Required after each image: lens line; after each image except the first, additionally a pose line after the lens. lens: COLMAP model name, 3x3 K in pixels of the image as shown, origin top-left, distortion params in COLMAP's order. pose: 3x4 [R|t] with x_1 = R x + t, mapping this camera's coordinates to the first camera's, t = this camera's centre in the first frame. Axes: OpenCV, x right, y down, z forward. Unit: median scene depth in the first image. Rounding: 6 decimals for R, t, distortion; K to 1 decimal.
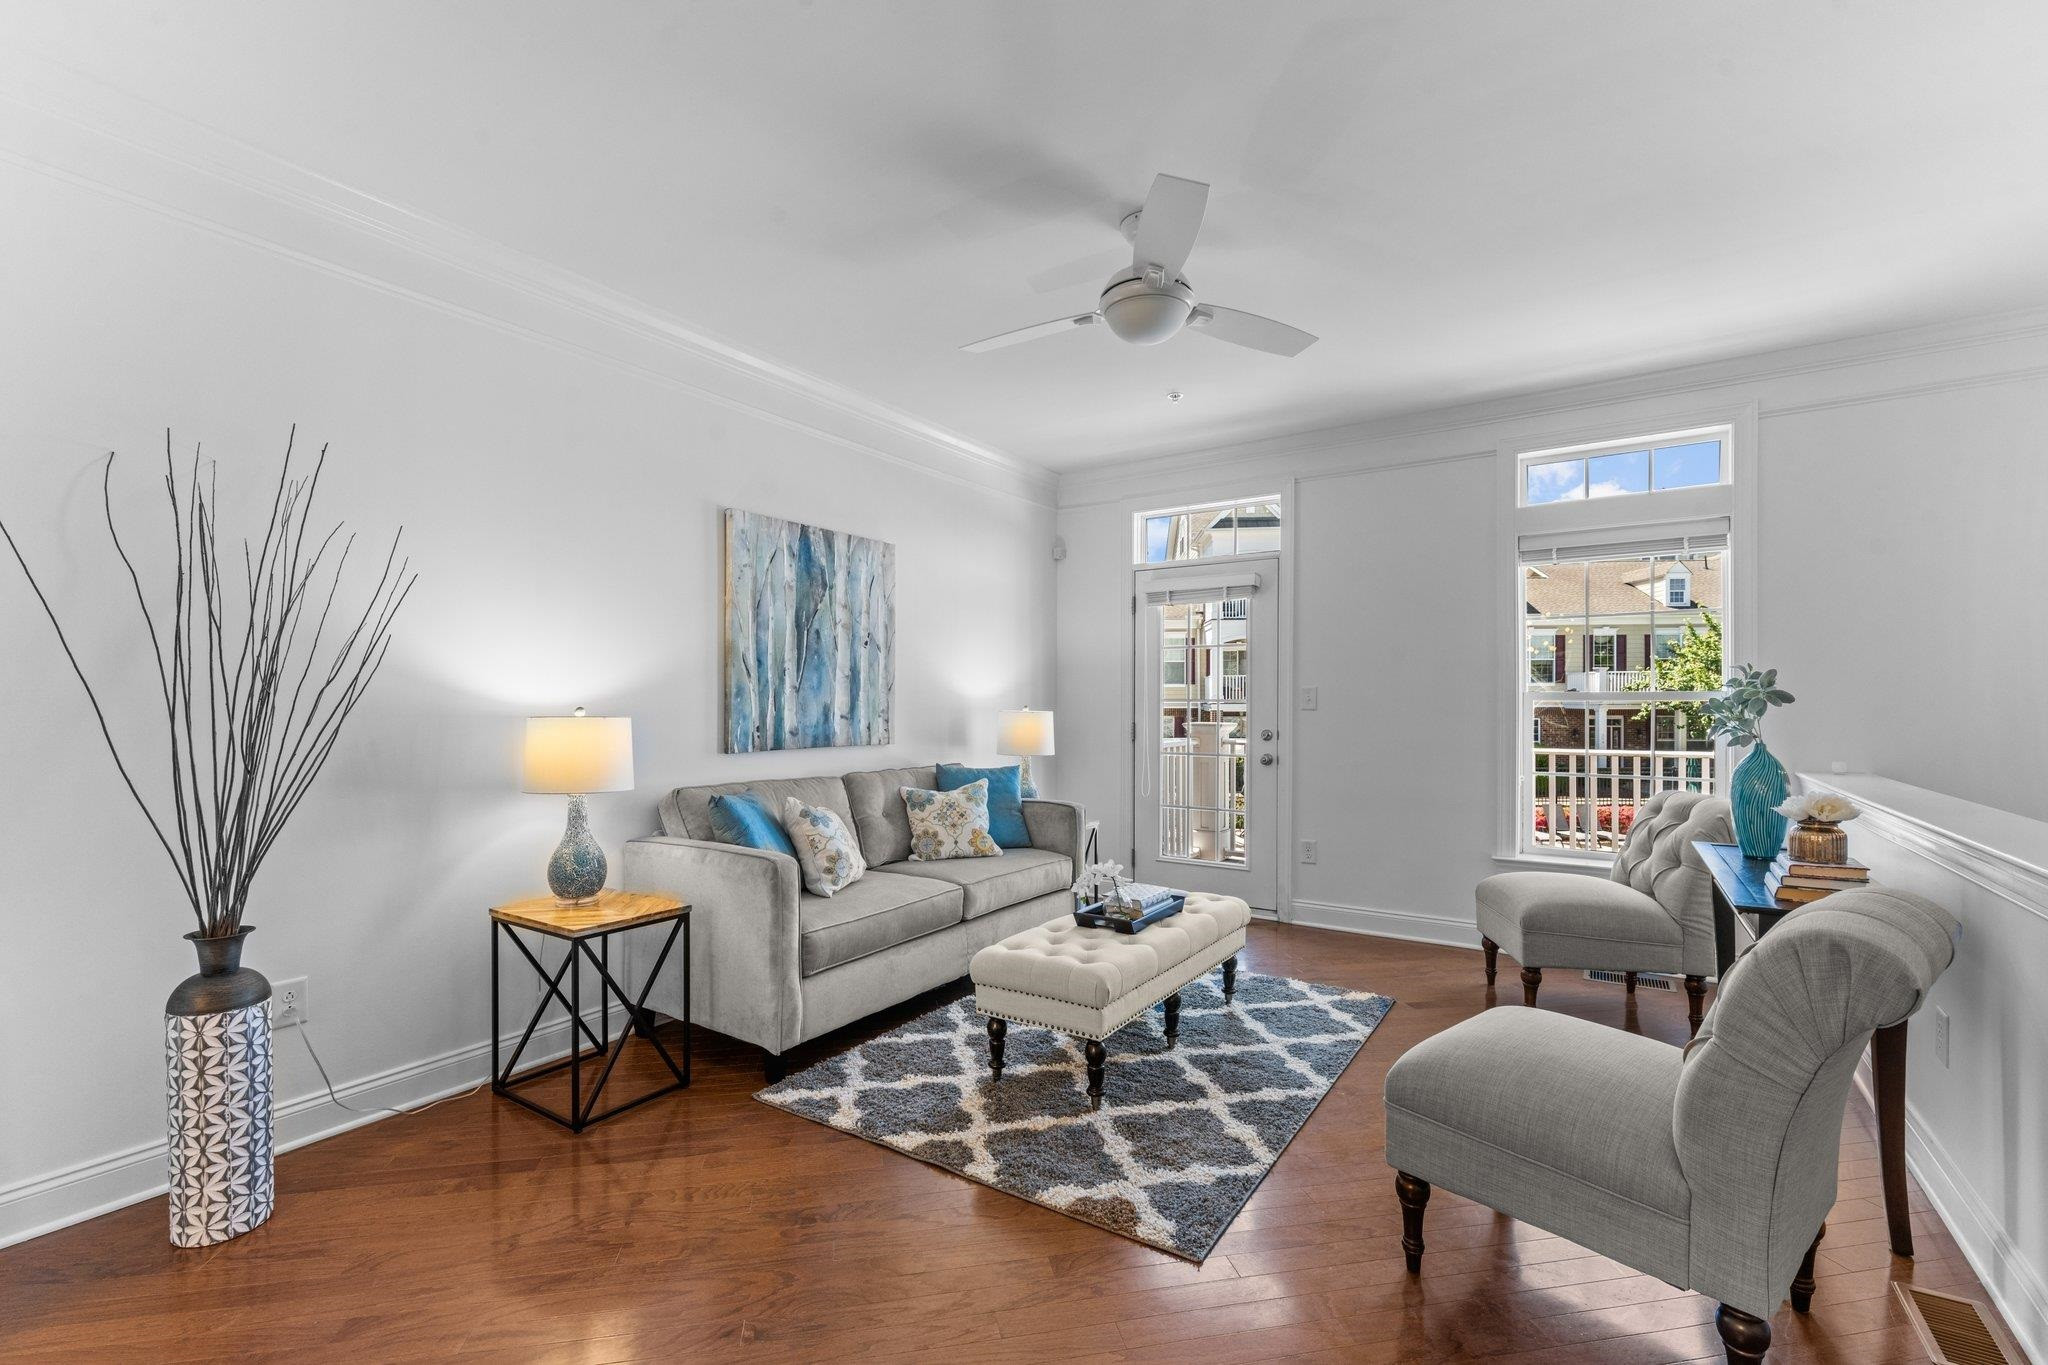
lens RADIAL K [[896.3, 0, 995.9], [0, 896.3, 711.7], [0, 0, 1]] dist [0.001558, 0.000220]
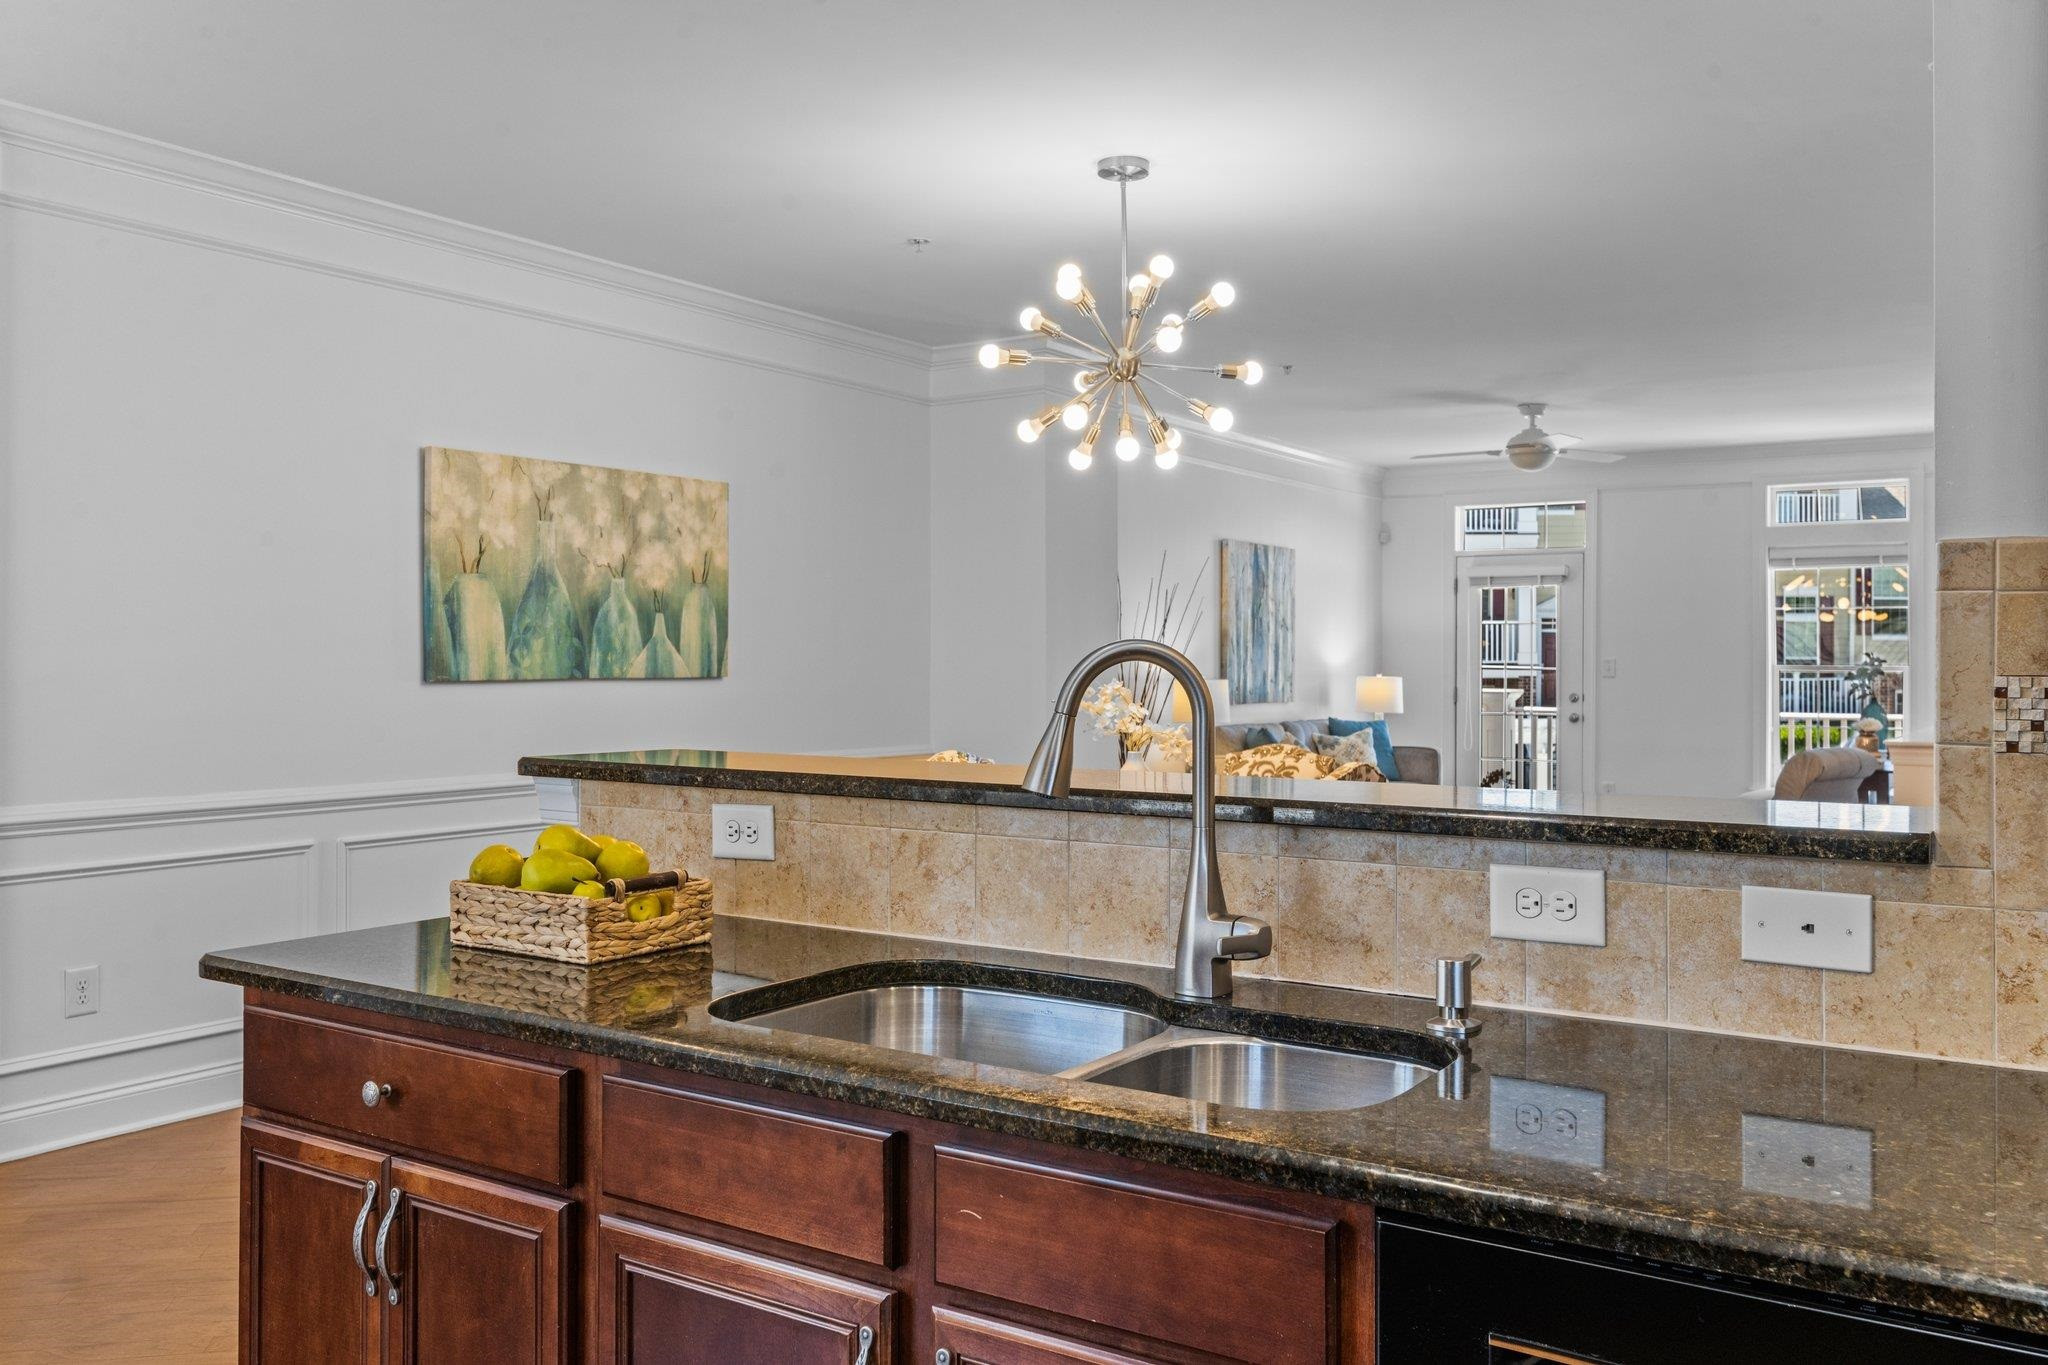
lens RADIAL K [[1642.2, 0, 1019.9], [0, 1642.2, 648.2], [0, 0, 1]] dist [0.015290, -0.000194]
pose [[0.999733, 0.005240, 0.022515, -0.609865], [-0.004864, 0.999848, -0.016741, -0.000046], [-0.022599, 0.016627, 0.999606, -1.483574]]
